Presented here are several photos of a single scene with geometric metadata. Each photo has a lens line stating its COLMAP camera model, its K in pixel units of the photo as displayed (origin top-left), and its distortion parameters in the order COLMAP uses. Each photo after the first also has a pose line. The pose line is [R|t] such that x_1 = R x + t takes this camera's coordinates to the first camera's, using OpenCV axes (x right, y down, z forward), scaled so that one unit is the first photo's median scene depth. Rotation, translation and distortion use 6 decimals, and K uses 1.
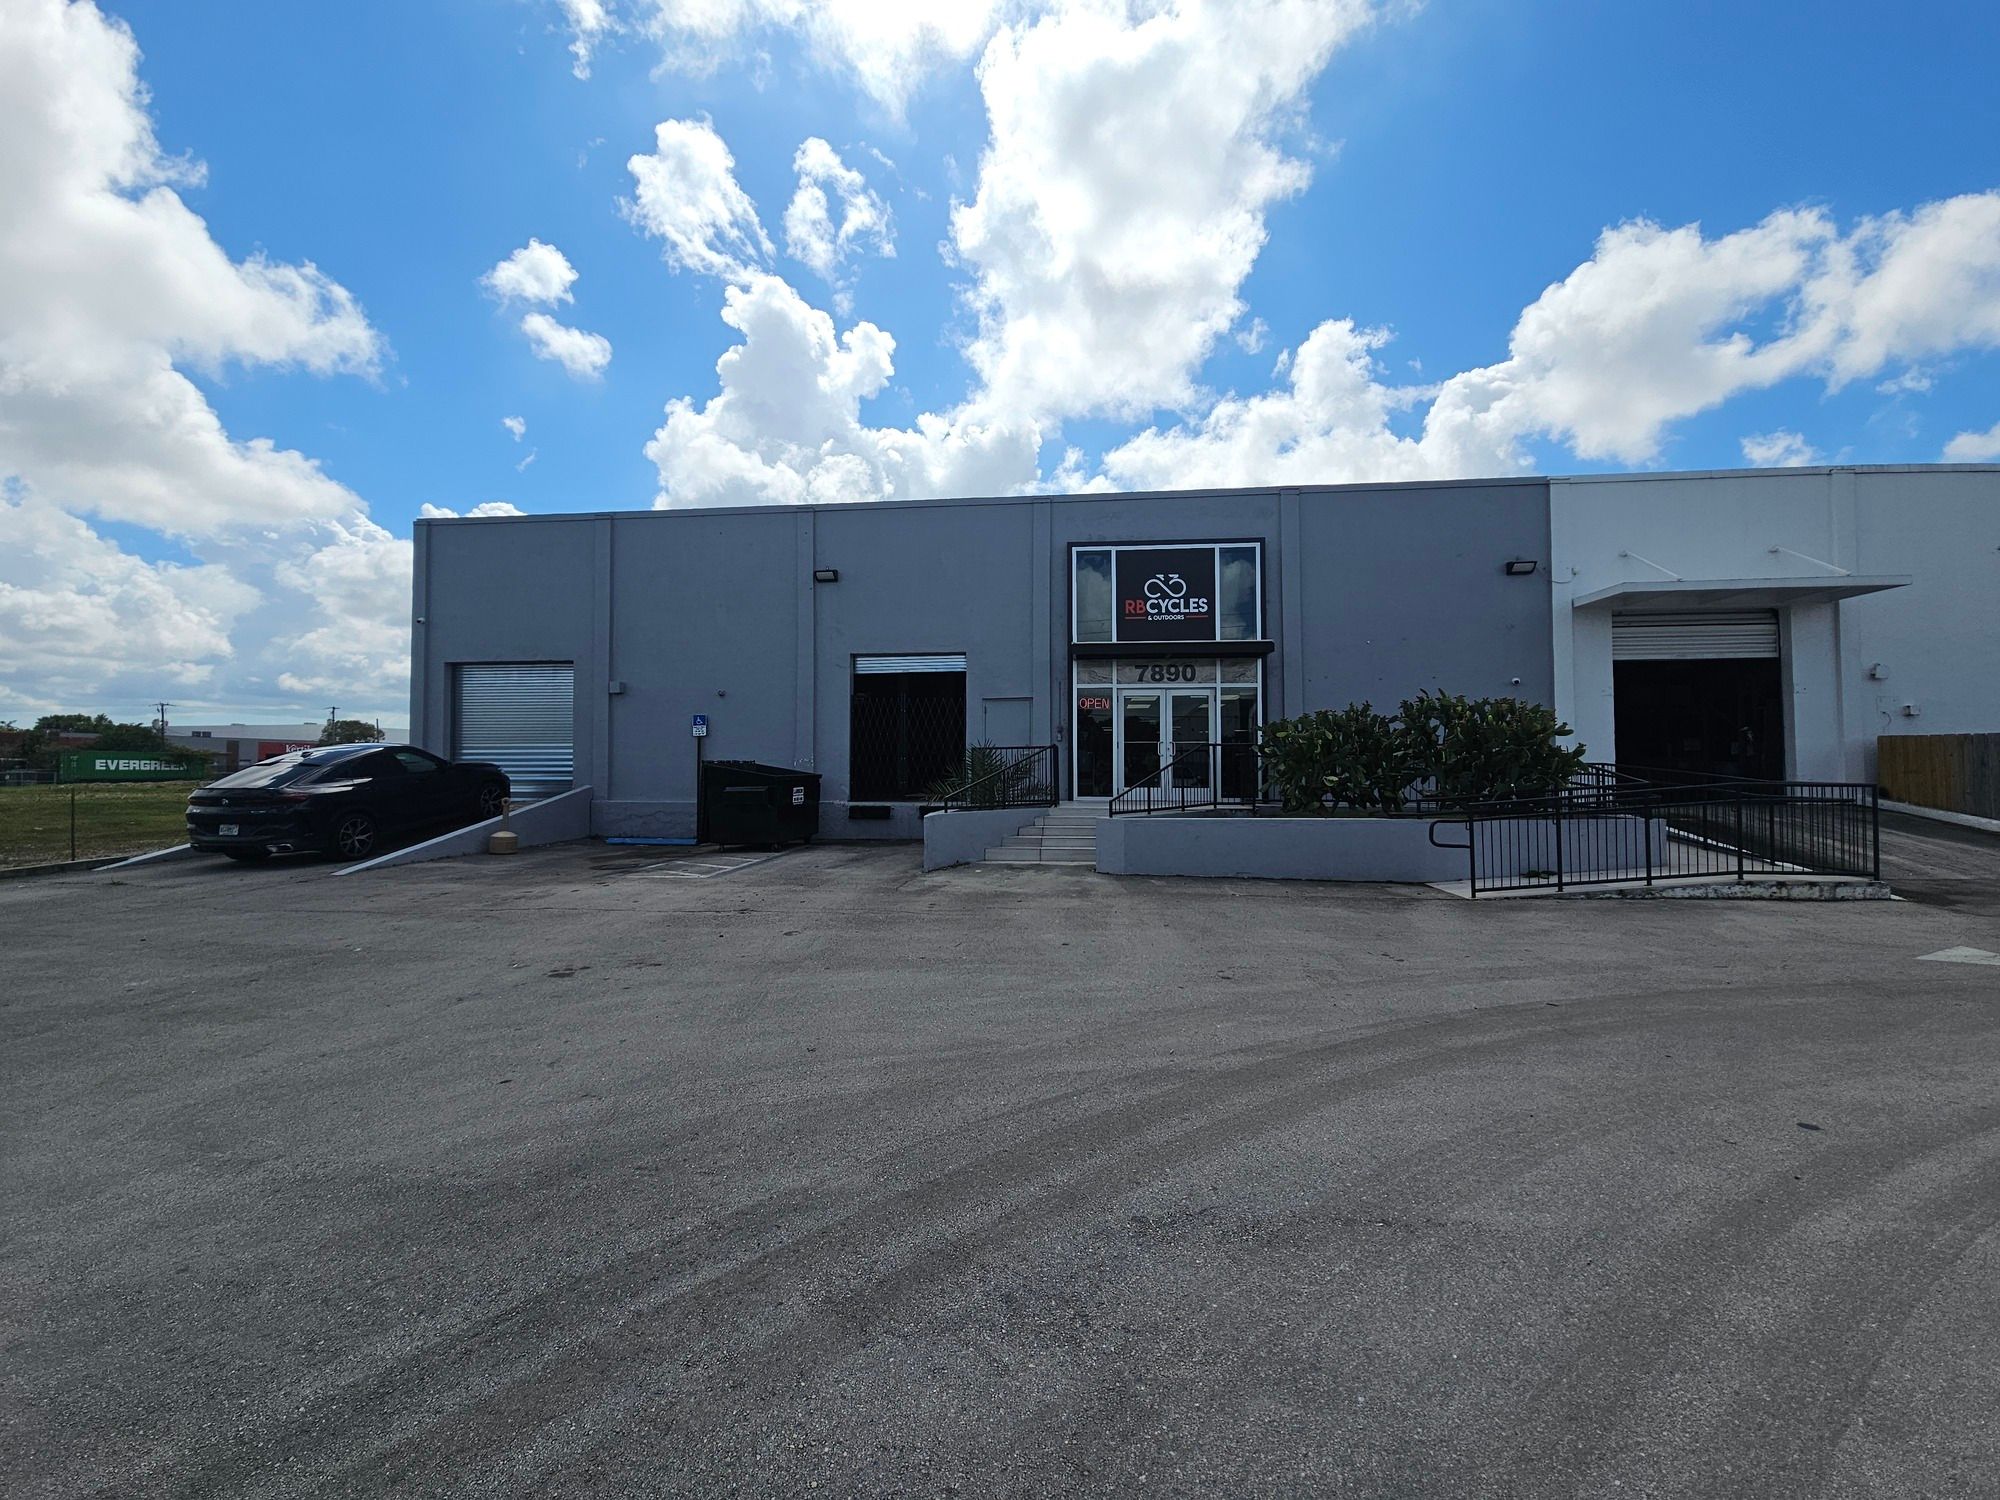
lens RADIAL K [[816.7, 0, 998.8], [0, 816.7, 757.0], [0, 0, 1]] dist [0.007581, -0.006564]
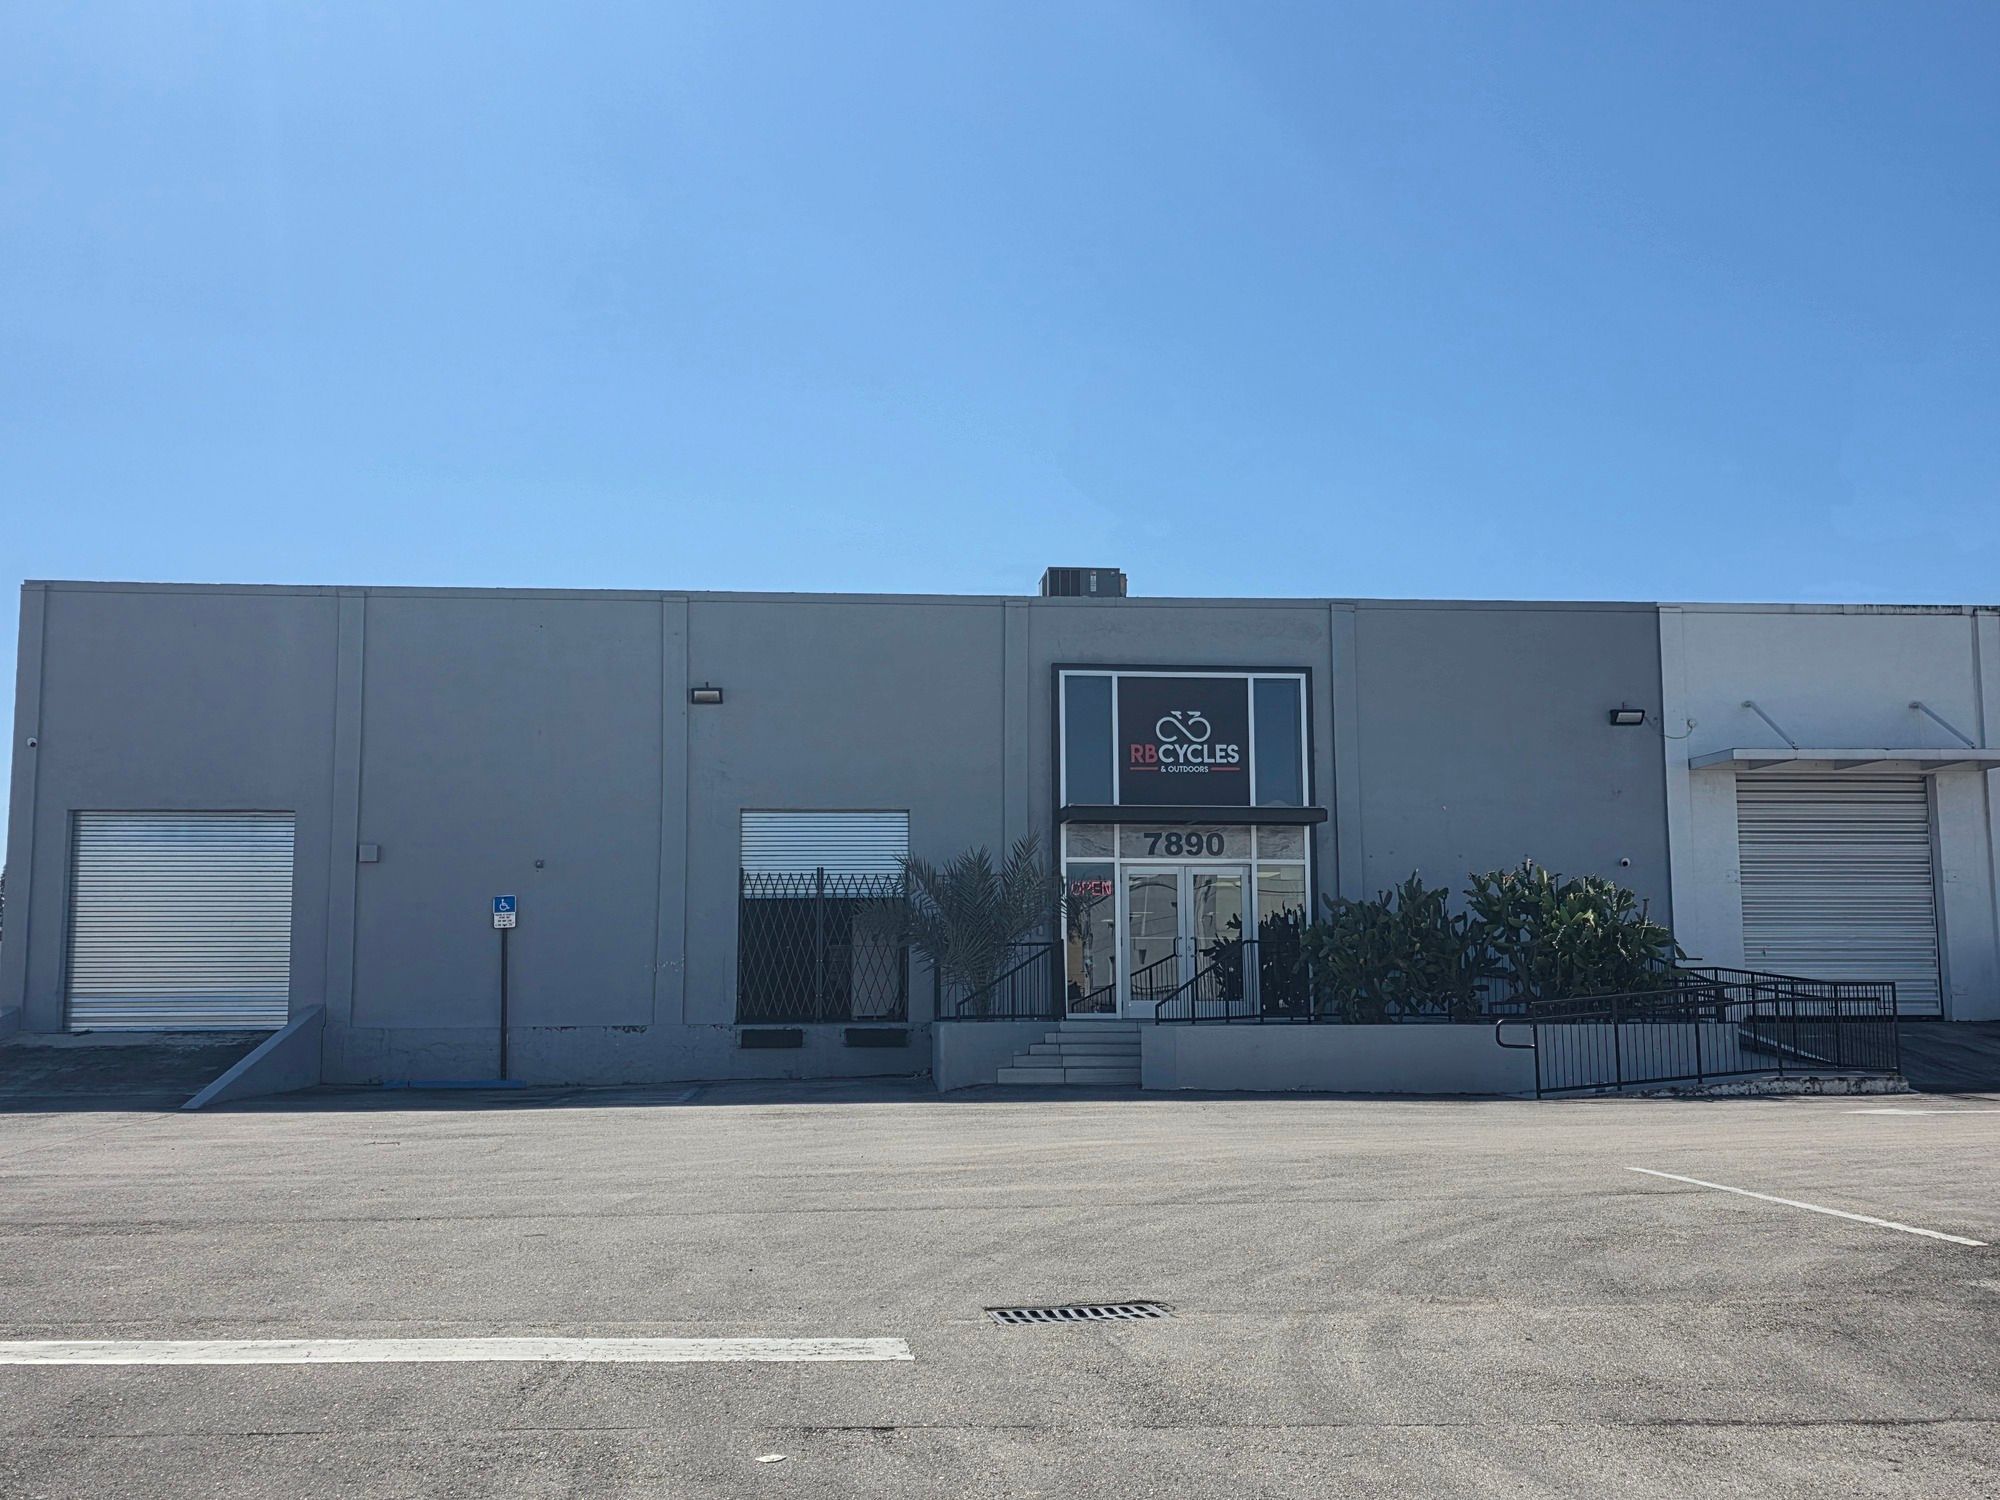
lens RADIAL K [[2045.2, 0, 1008.3], [0, 2045.2, 762.0], [0, 0, 1]] dist [0.024993, 0.000000]
pose [[0.982809, 0.021723, 0.183344, -0.290577], [-0.001590, 0.994013, -0.109250, 0.024944], [-0.184620, 0.107081, 0.976959, -0.775246]]
